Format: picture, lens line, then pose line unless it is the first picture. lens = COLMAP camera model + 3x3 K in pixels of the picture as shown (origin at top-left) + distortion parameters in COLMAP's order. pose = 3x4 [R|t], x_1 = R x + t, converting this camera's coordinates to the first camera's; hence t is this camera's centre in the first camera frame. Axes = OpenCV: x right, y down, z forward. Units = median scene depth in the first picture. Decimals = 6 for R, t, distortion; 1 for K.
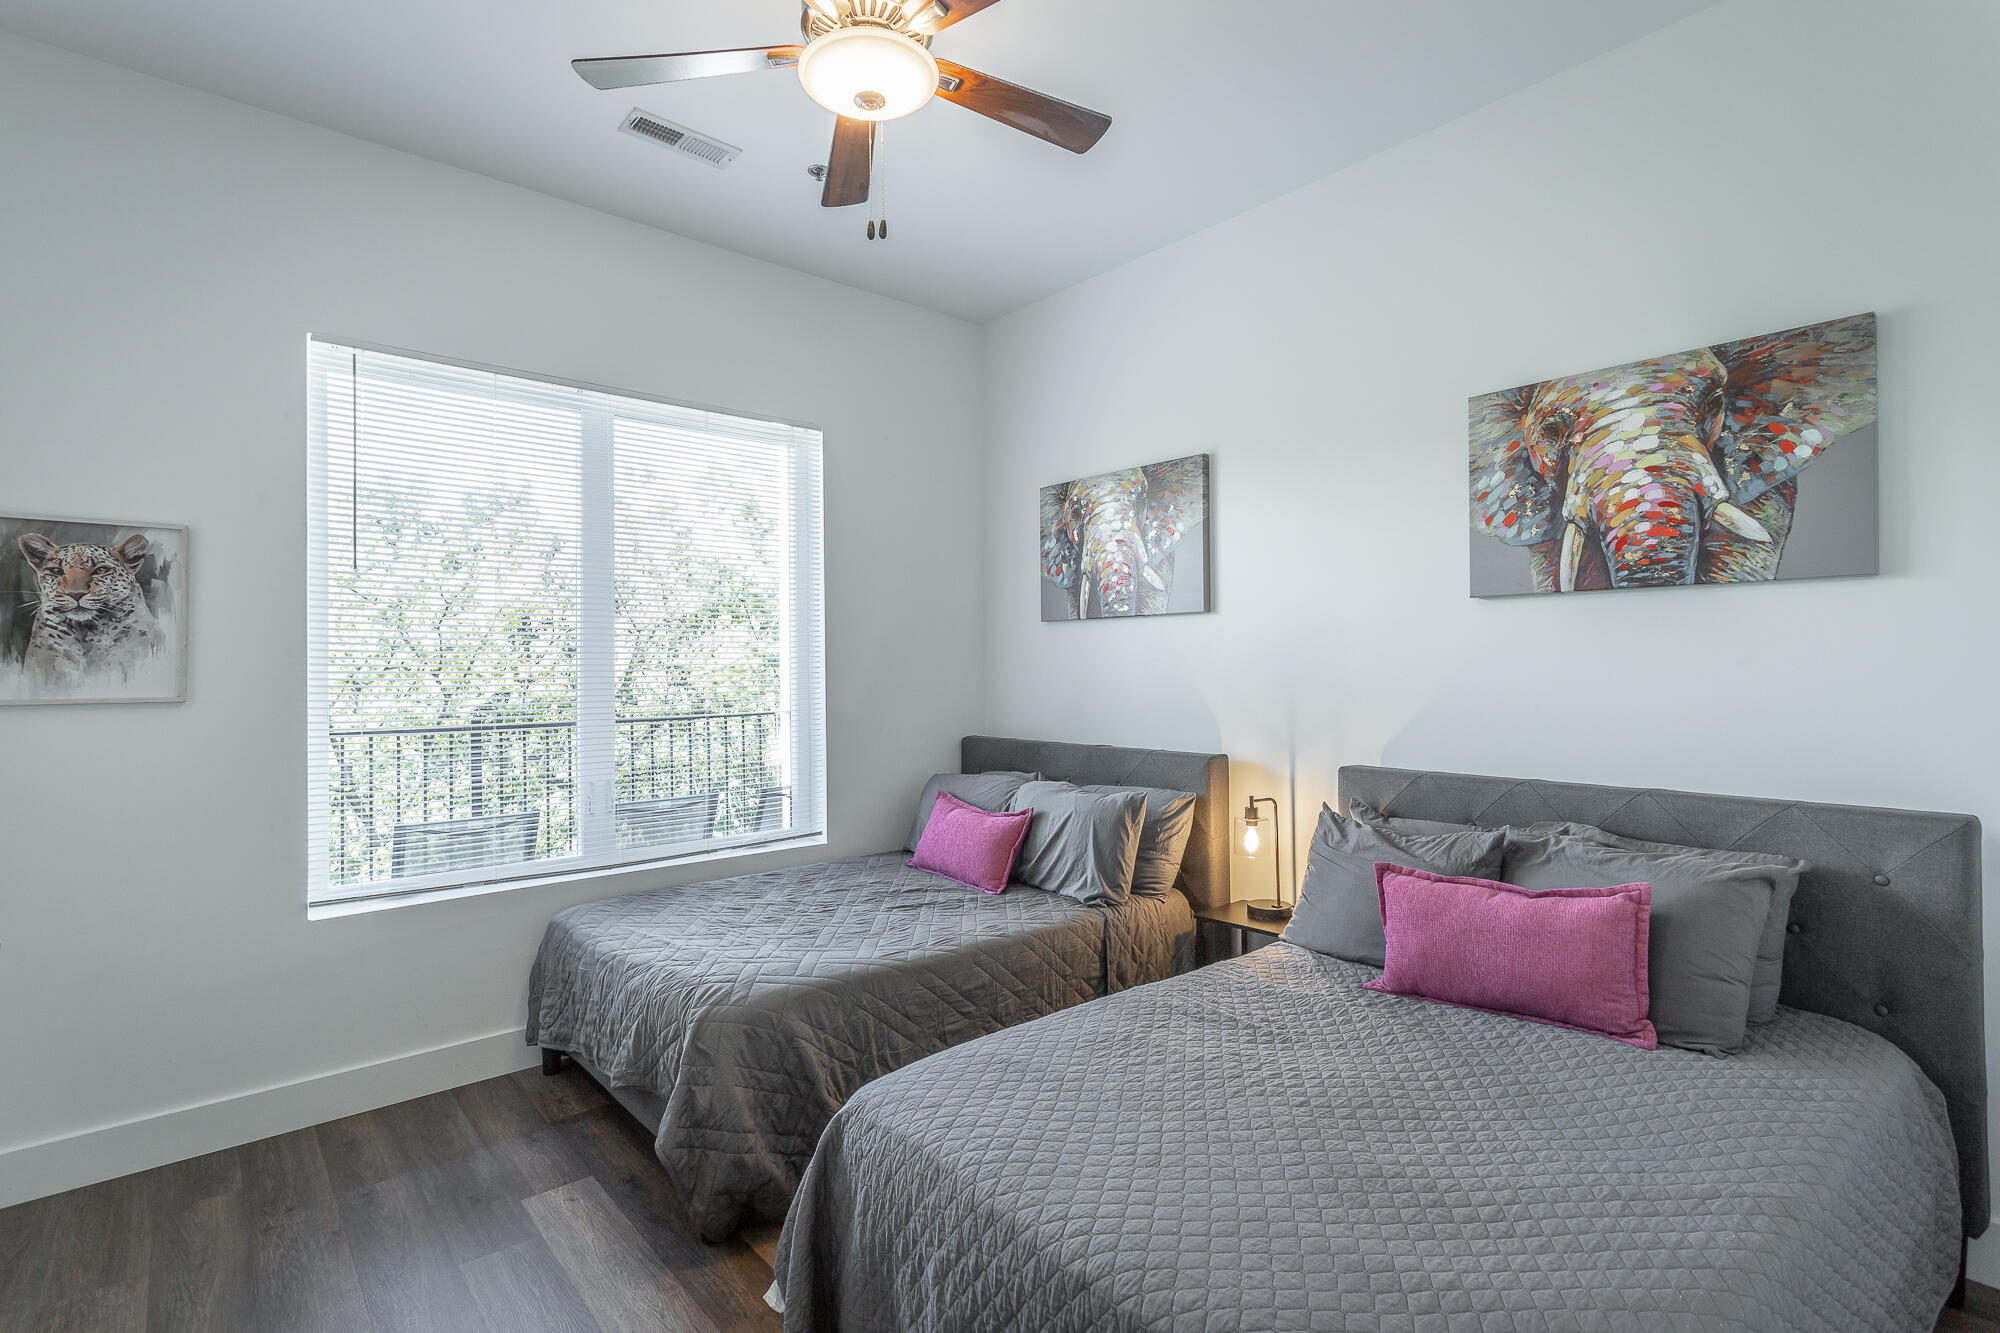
lens RADIAL K [[955.6, 0, 982.9], [0, 955.6, 668.2], [0, 0, 1]] dist [0.001258, 0.000799]
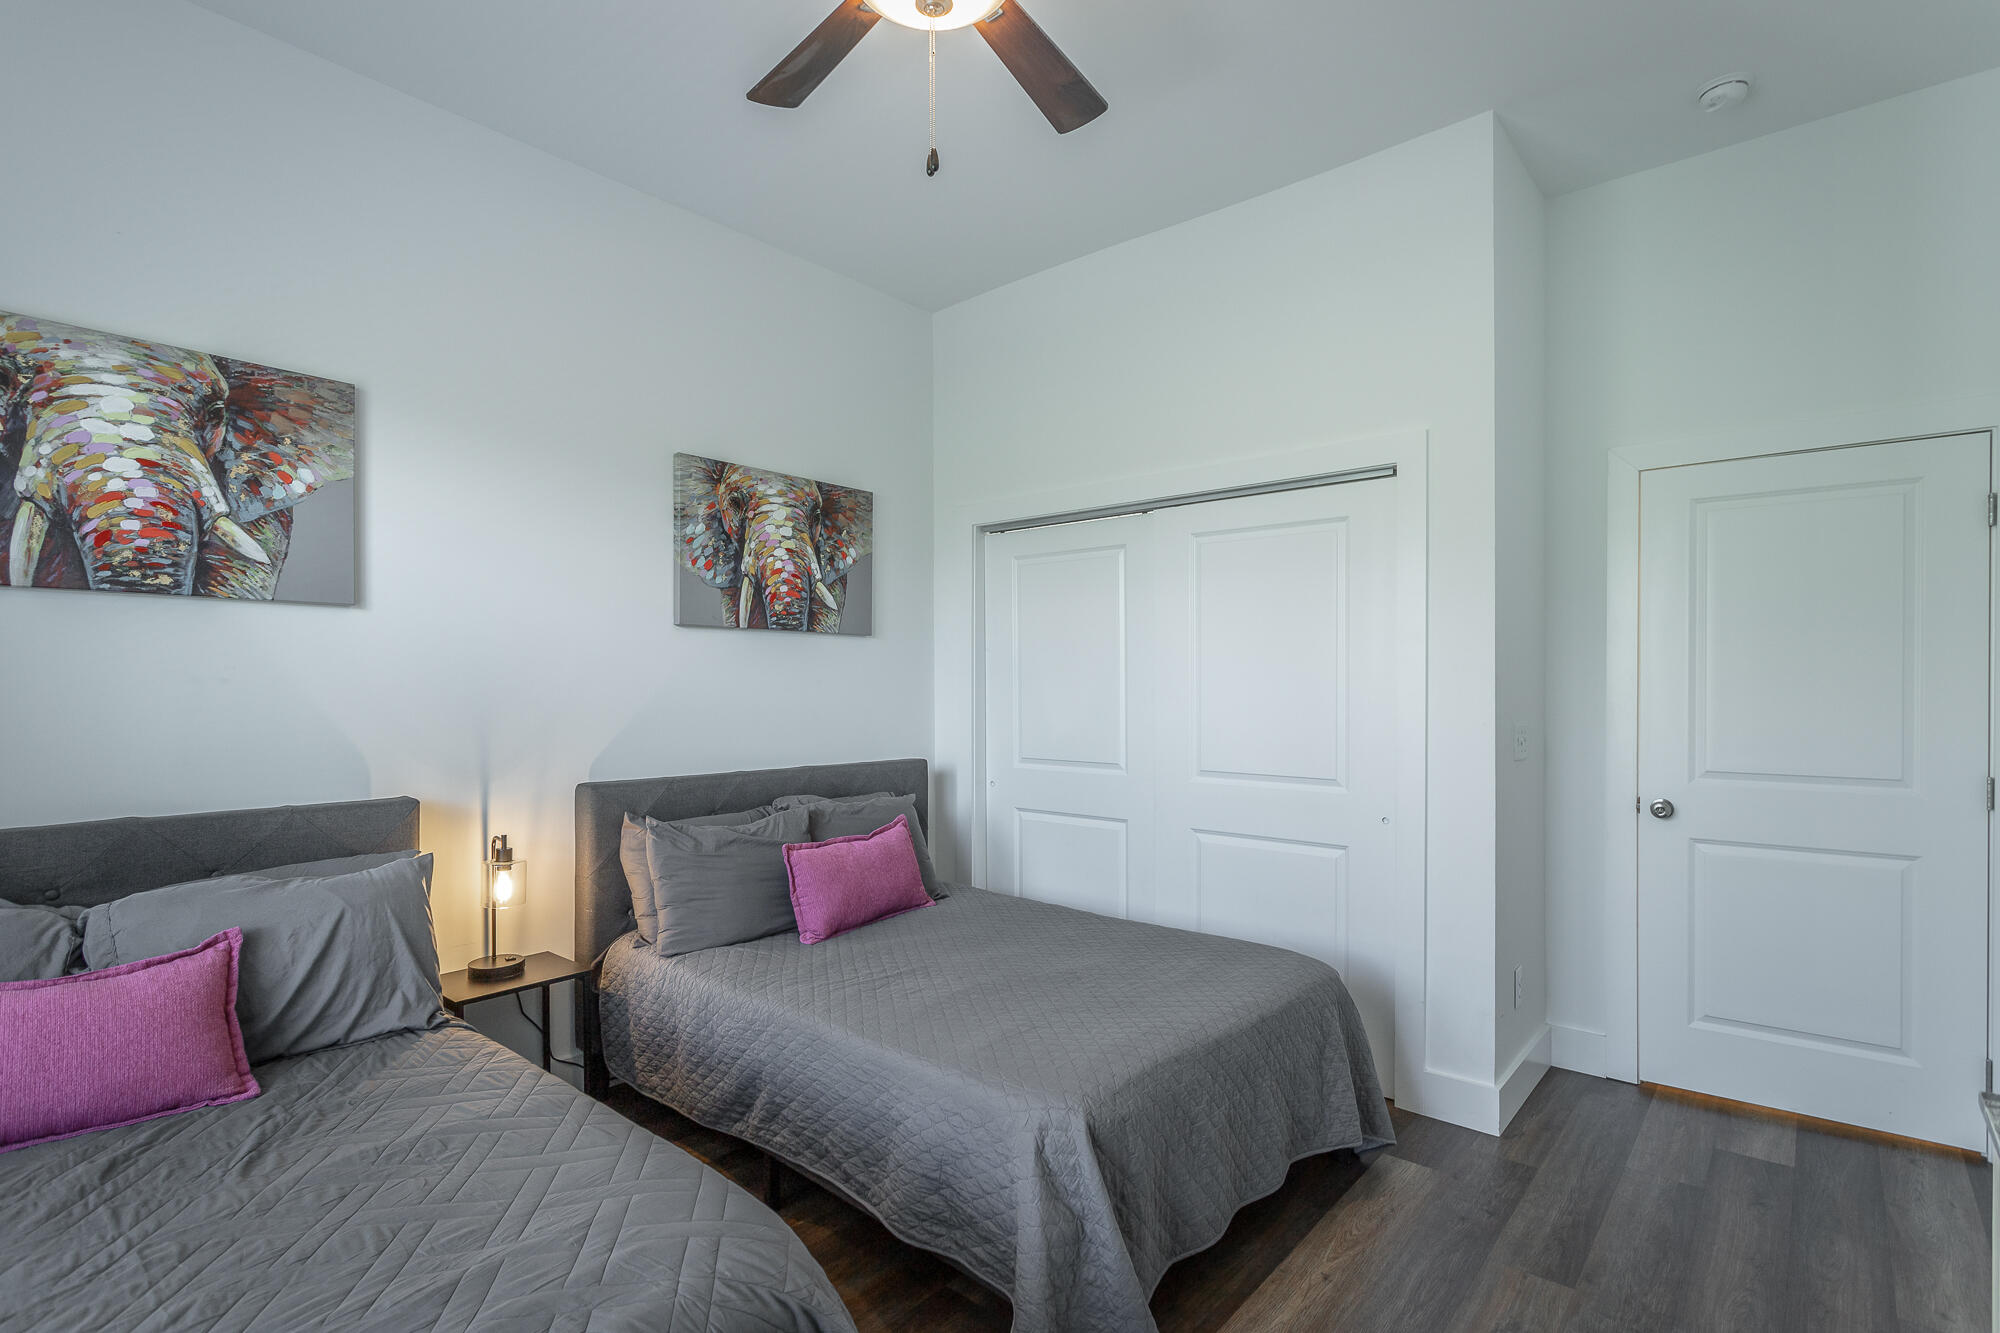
lens RADIAL K [[955.6, 0, 982.9], [0, 955.6, 668.2], [0, 0, 1]] dist [0.001258, 0.000799]
pose [[-0.127282, 0.023200, 0.991595, -0.322549], [-0.006125, 0.999689, -0.024175, 0.002564], [-0.991848, -0.009151, -0.127100, 0.364529]]
